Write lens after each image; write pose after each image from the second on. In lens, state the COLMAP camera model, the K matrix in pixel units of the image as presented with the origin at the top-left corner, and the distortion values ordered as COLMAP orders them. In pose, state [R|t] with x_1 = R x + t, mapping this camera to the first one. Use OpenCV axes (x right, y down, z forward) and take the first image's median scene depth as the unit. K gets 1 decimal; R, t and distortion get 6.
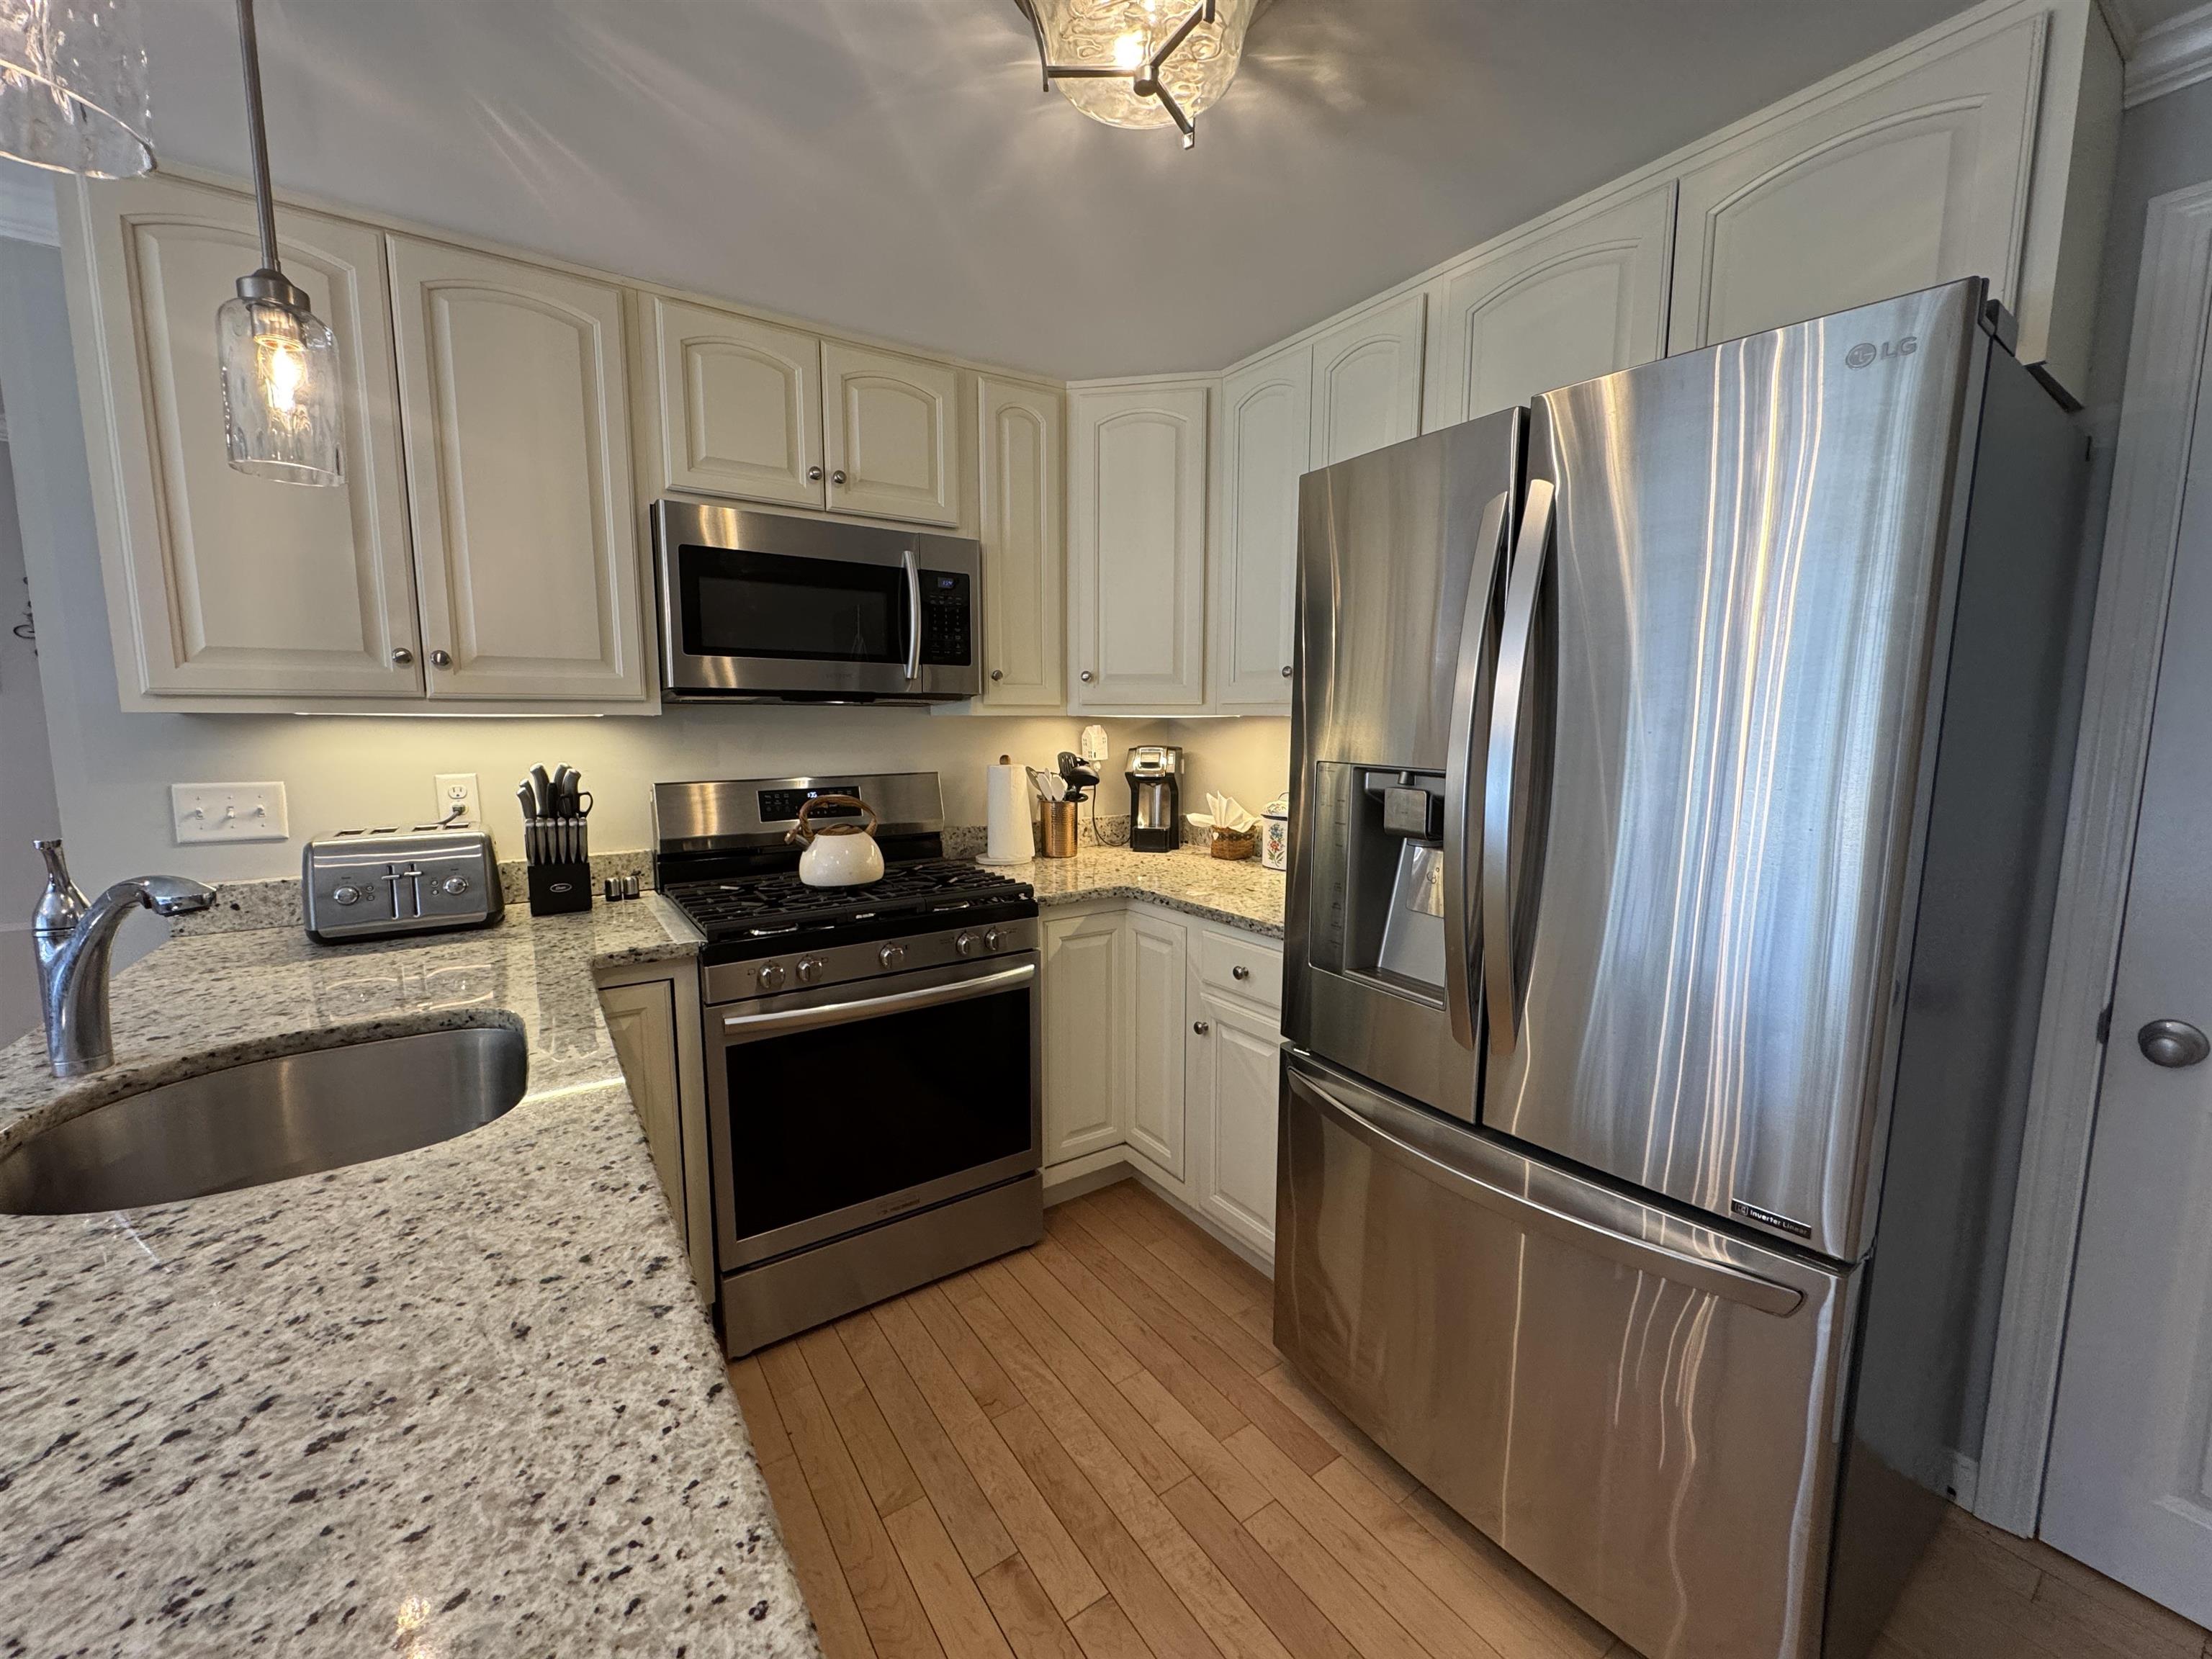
lens RADIAL K [[881.0, 0, 1109.2], [0, 881.0, 824.7], [0, 0, 1]] dist [-0.003783, 0.000361]
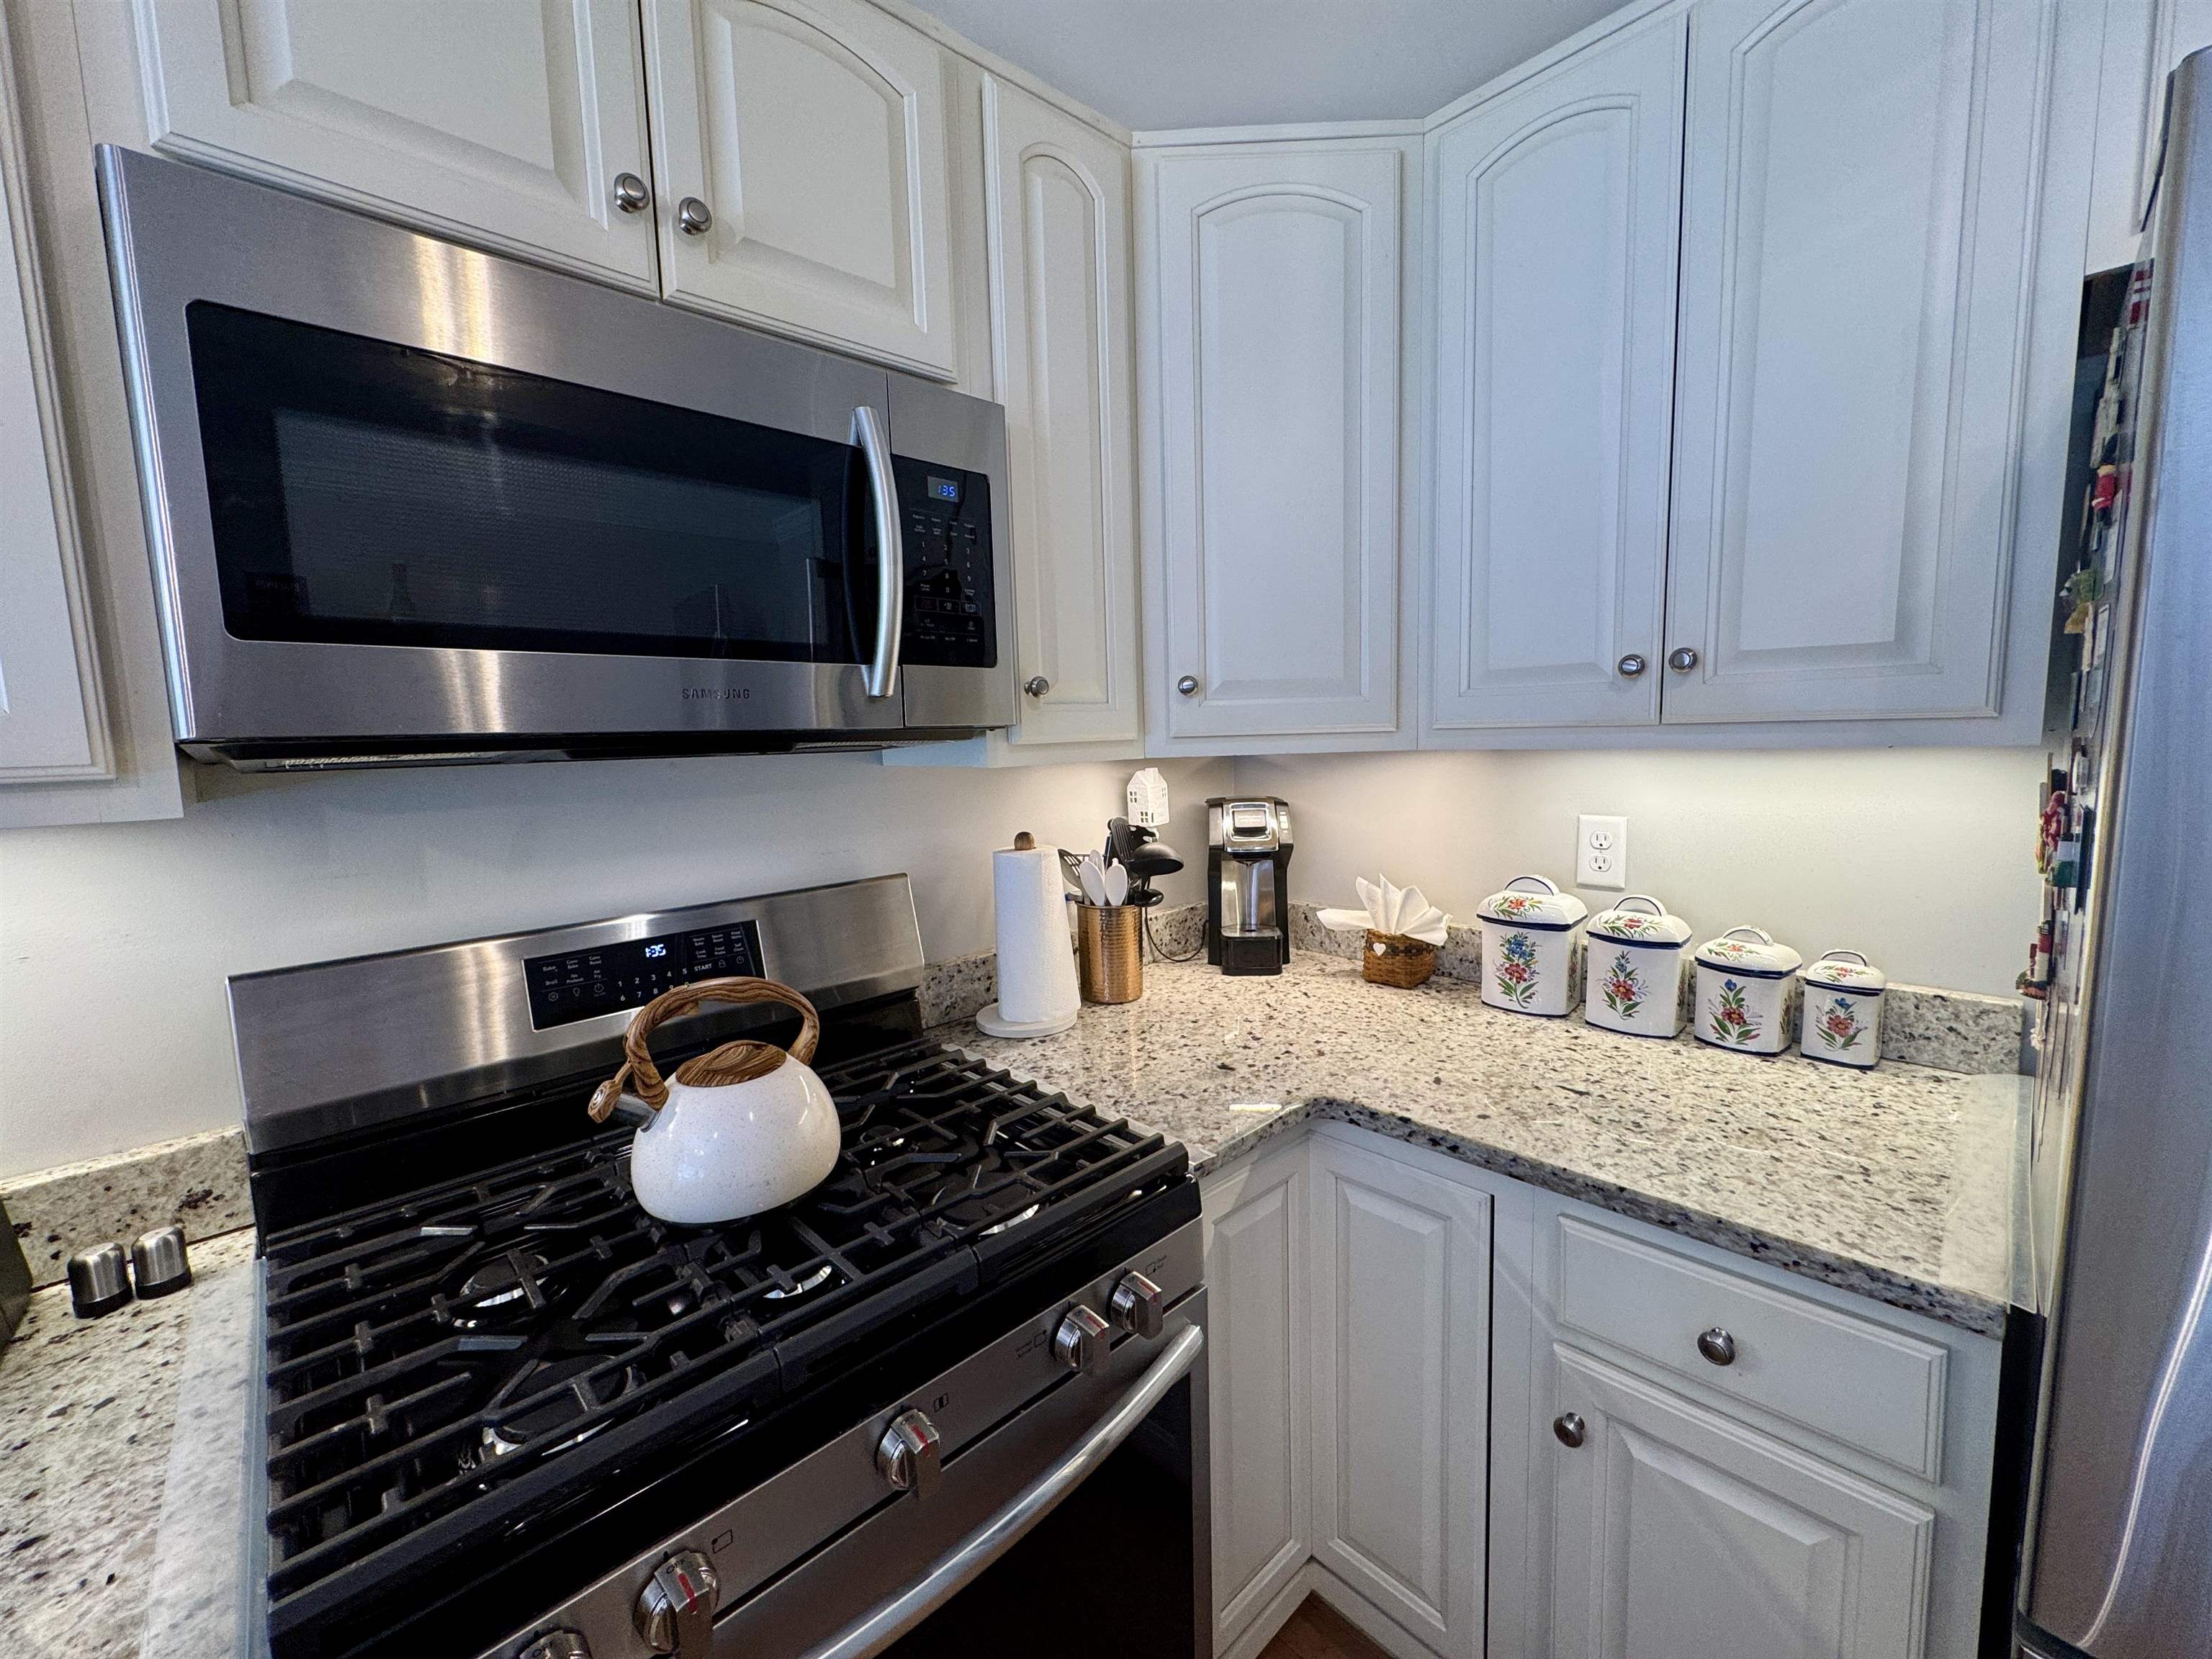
lens RADIAL K [[881.0, 0, 1109.2], [0, 881.0, 824.7], [0, 0, 1]] dist [-0.003783, 0.000361]
pose [[0.986755, -0.047122, 0.155224, -0.210809], [0.049806, 0.998668, -0.013441, -0.102675], [-0.154384, 0.020994, 0.987788, 0.624596]]
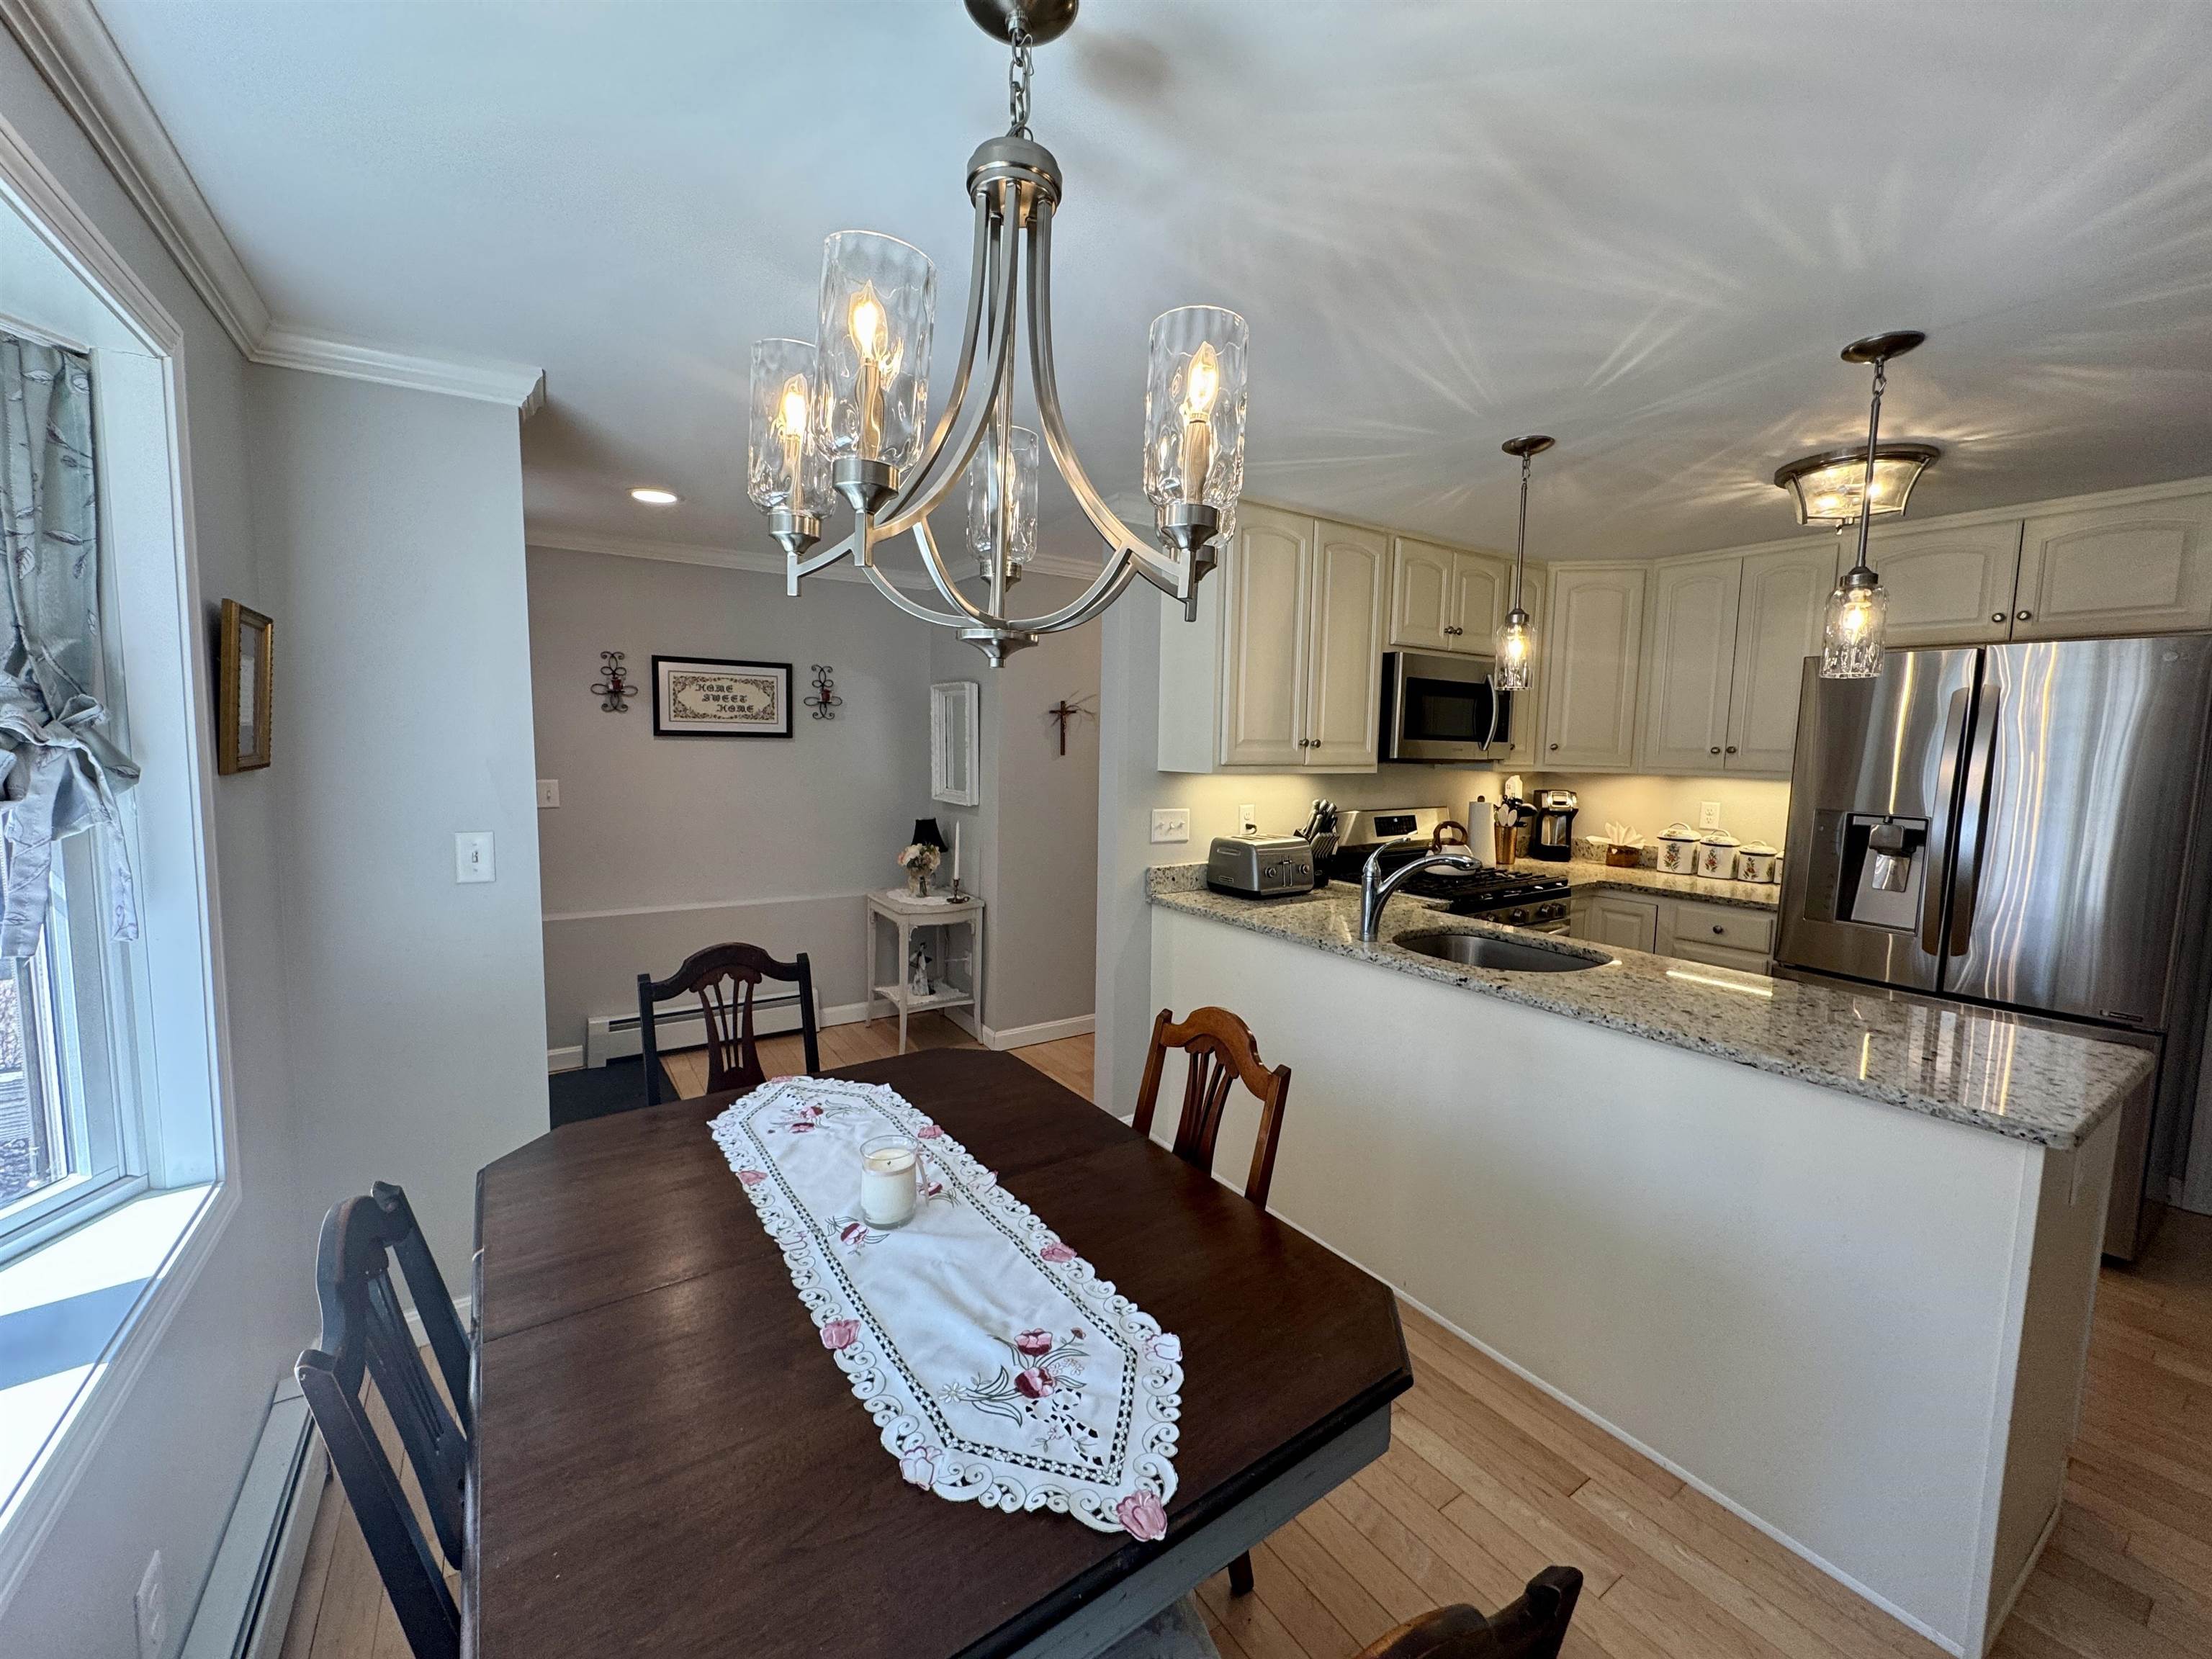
lens RADIAL K [[881.0, 0, 1109.2], [0, 881.0, 824.7], [0, 0, 1]] dist [-0.003783, 0.000361]
pose [[0.999824, 0.017319, -0.007183, -1.049467], [-0.017496, 0.999527, -0.025311, 0.029527], [0.006741, 0.025432, 0.999654, -0.737016]]
